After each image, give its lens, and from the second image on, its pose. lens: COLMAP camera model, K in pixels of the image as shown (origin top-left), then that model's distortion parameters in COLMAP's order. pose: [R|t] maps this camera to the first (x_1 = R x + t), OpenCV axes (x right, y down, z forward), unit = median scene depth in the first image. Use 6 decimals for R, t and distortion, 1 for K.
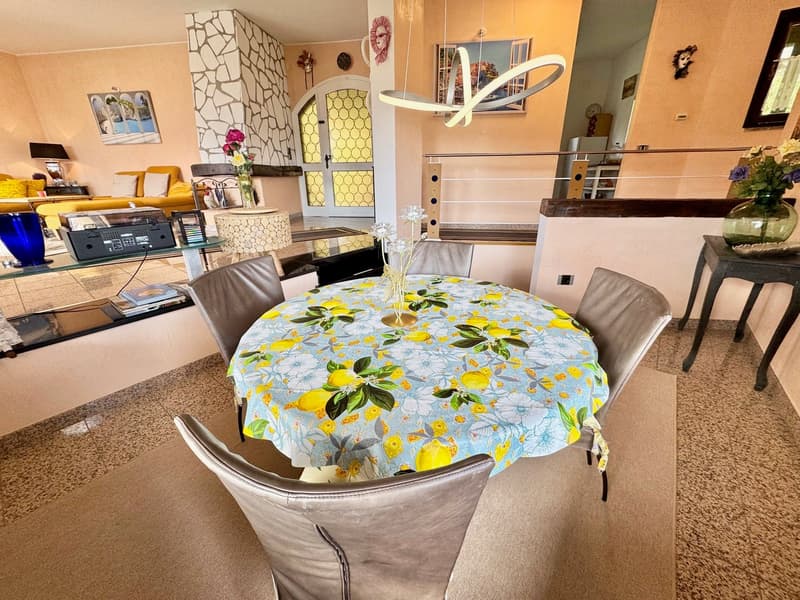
lens RADIAL K [[319.2, 0, 398.6], [0, 319.2, 299.2], [0, 0, 1]] dist [-0.000536, -0.000011]
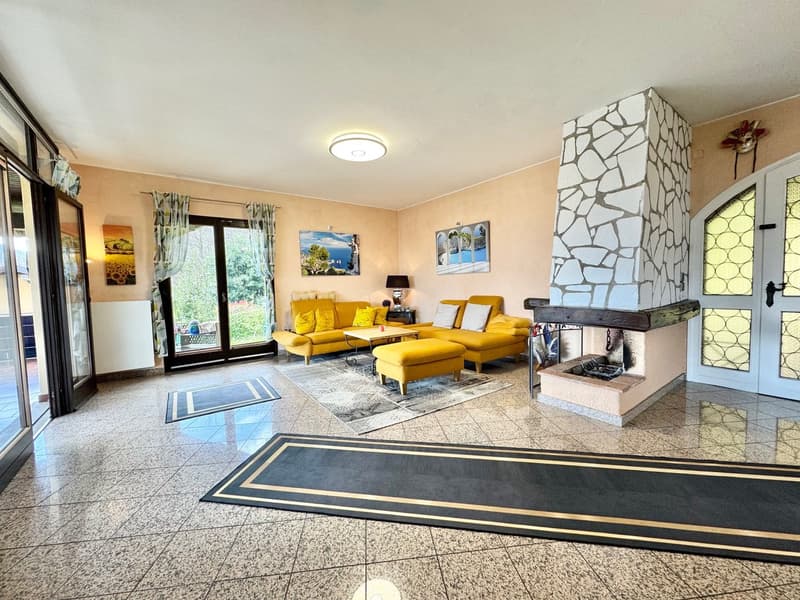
lens RADIAL K [[319.2, 0, 401.5], [0, 319.2, 299.8], [0, 0, 1]] dist [-0.000536, -0.000011]
pose [[0.712696, 0.028795, -0.700882, -0.314985], [-0.235598, 0.950943, -0.200501, -0.193157], [0.660725, 0.308023, 0.684518, 0.273843]]
